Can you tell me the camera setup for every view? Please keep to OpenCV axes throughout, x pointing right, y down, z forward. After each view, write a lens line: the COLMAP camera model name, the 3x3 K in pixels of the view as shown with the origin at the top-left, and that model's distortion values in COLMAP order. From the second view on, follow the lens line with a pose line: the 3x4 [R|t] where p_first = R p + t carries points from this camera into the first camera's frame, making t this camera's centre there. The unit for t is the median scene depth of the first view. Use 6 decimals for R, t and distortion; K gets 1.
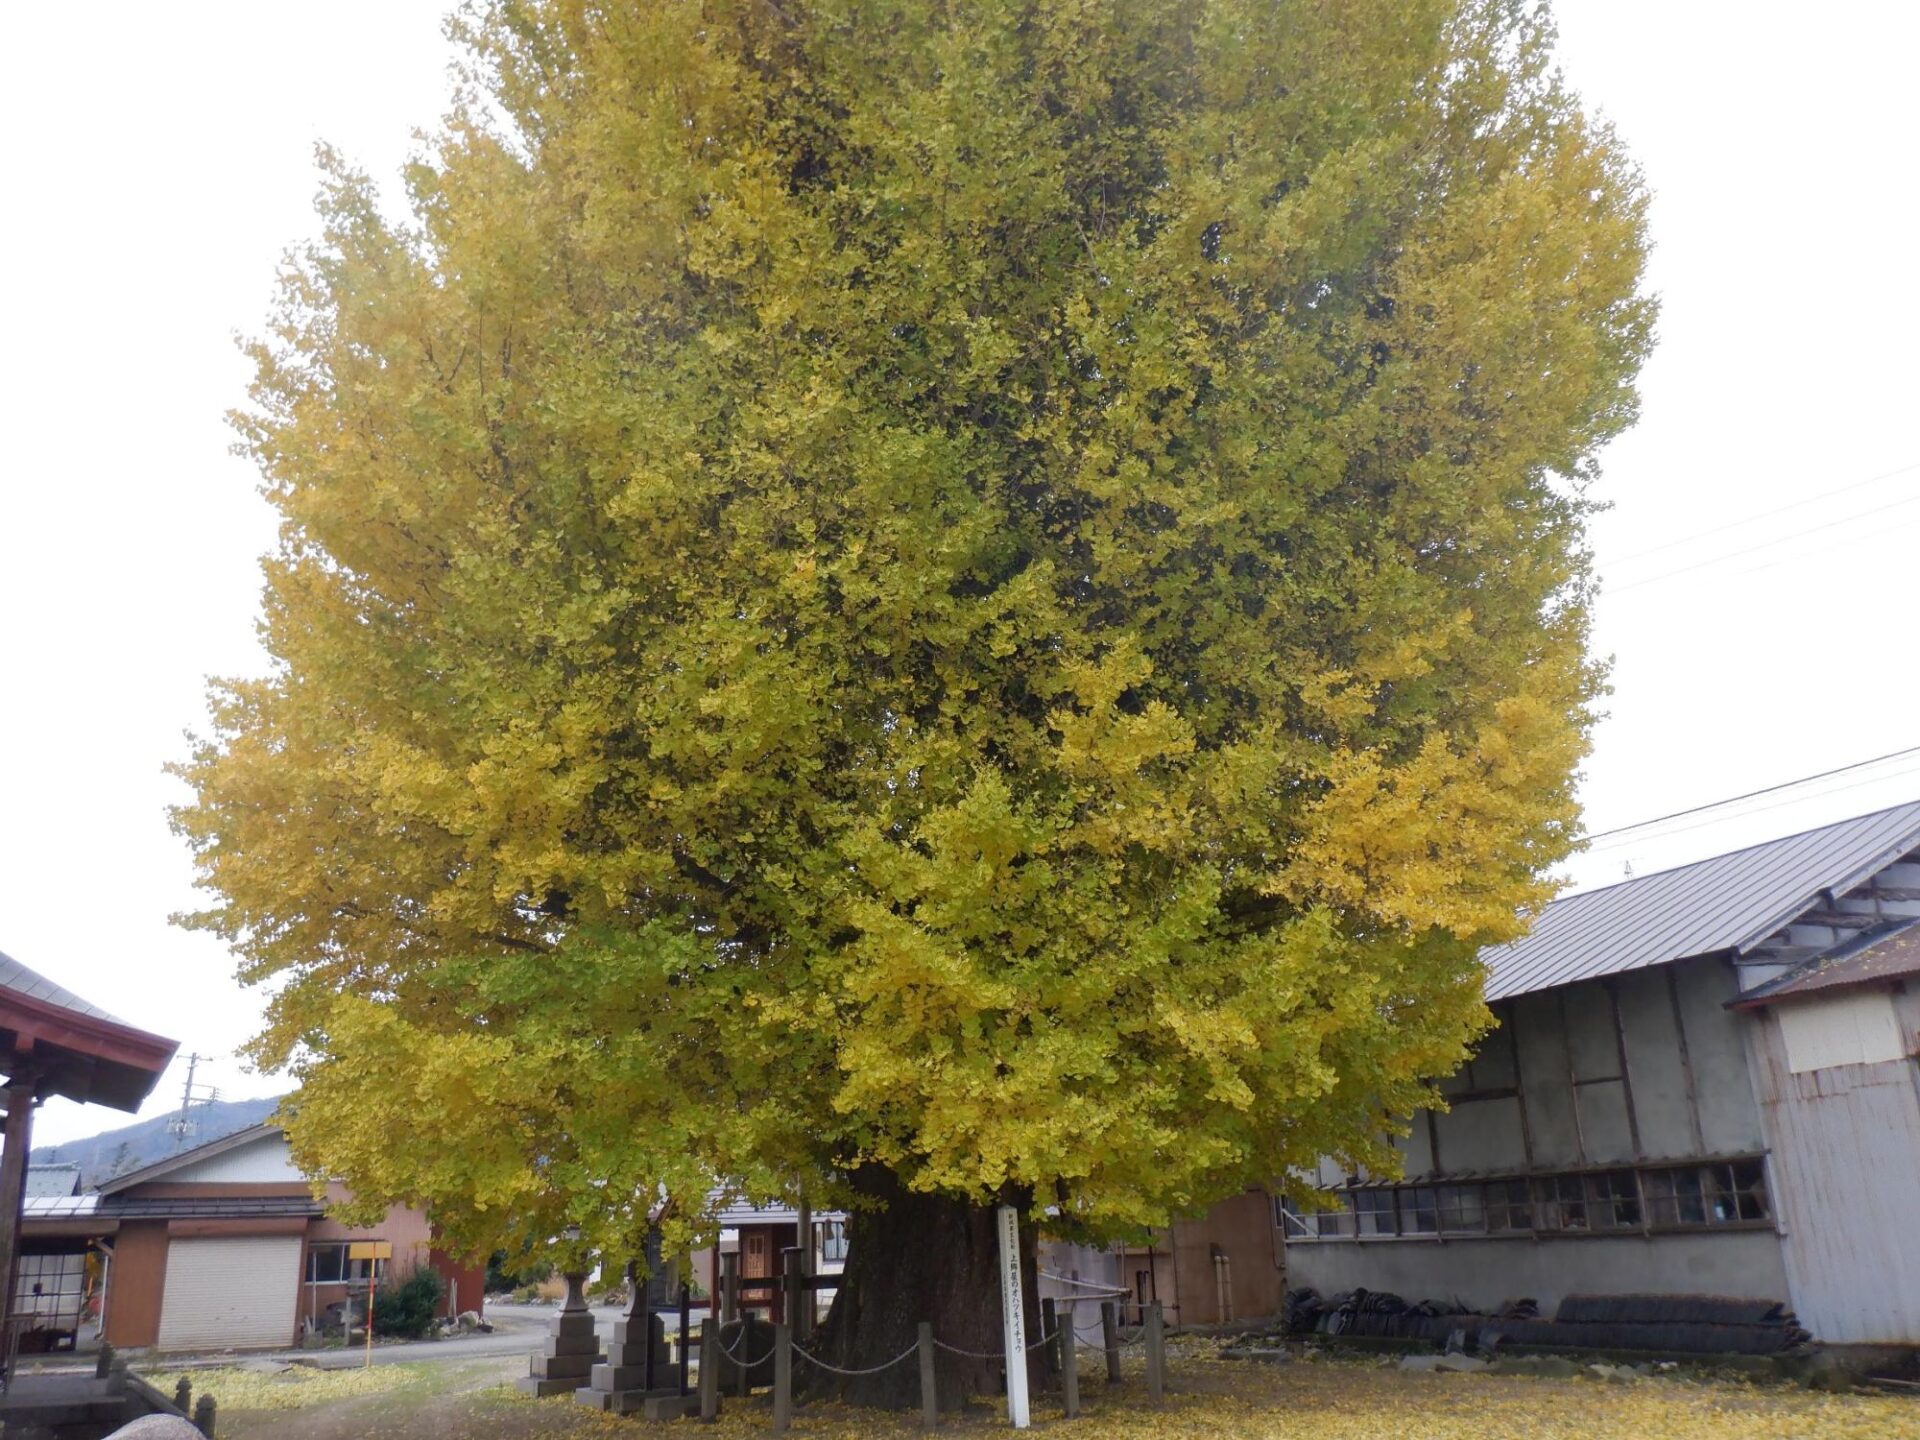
lens RADIAL K [[1394.8, 0, 960.0], [0, 1394.8, 720.0], [0, 0, 1]] dist [-0.000258, 0.000644]
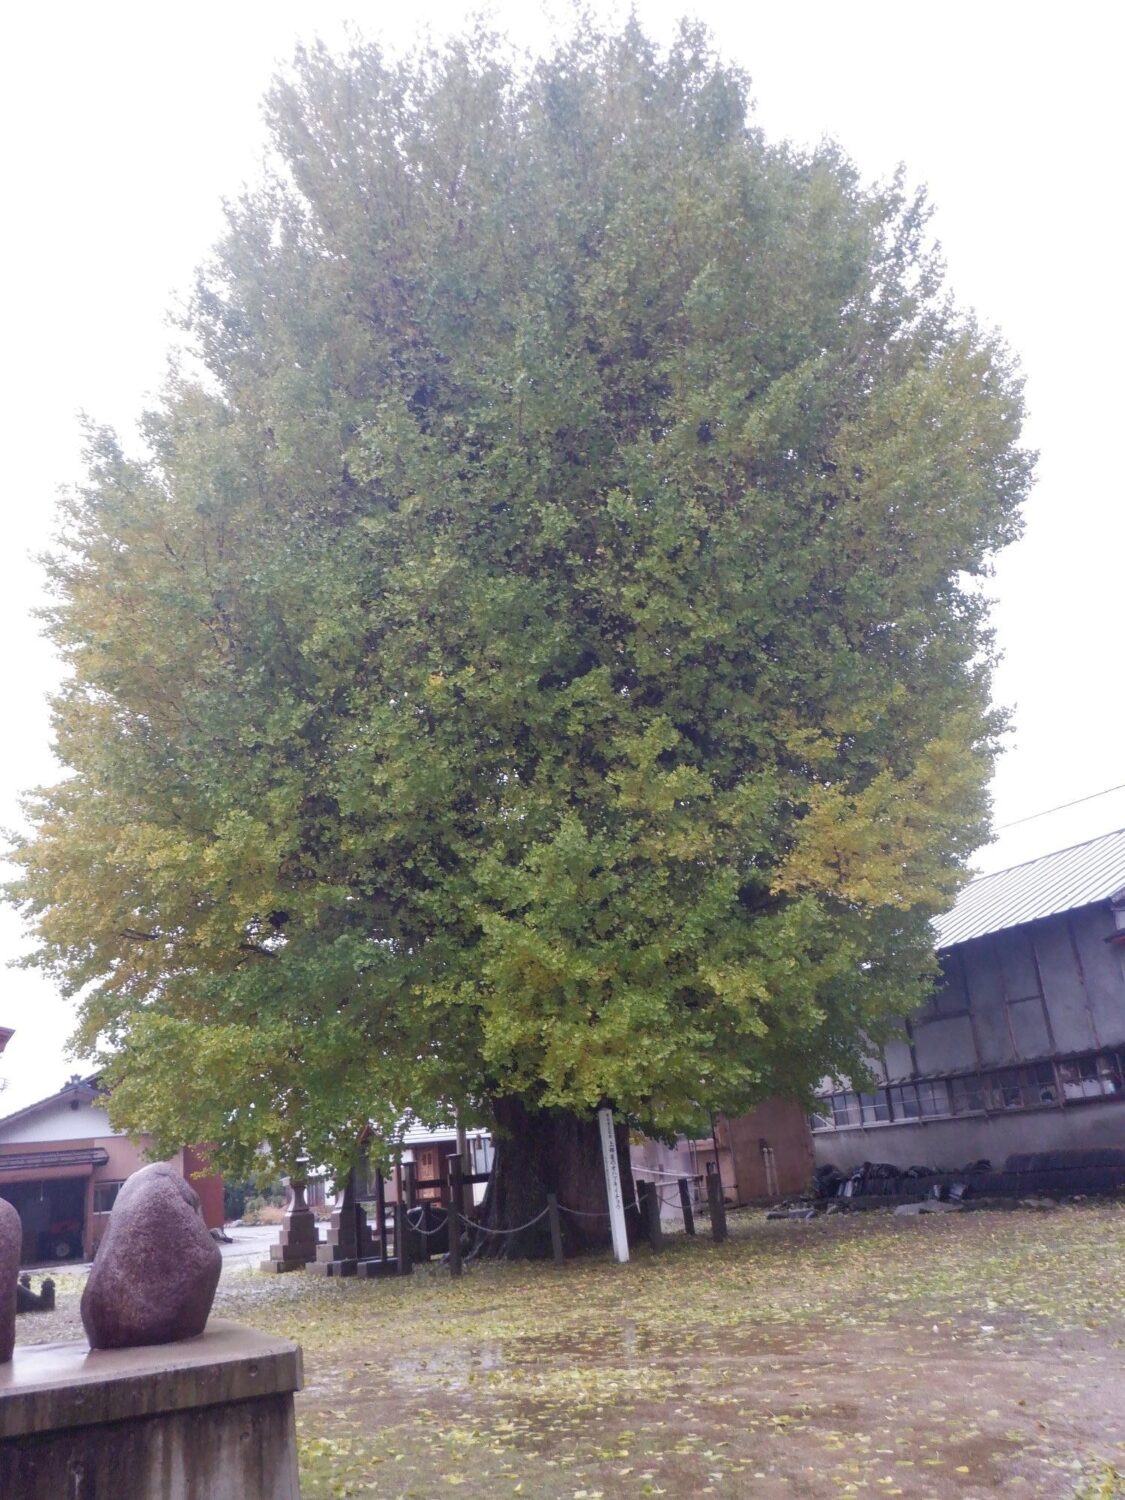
lens RADIAL K [[1128.6, 0, 585.9], [0, 1128.6, 752.4], [0, 0, 1]] dist [-0.010916, -0.007792]
pose [[0.998063, -0.057665, 0.023332, 0.010803], [0.057488, 0.998313, 0.008172, -0.032219], [-0.023764, -0.006815, 0.999694, -0.153083]]
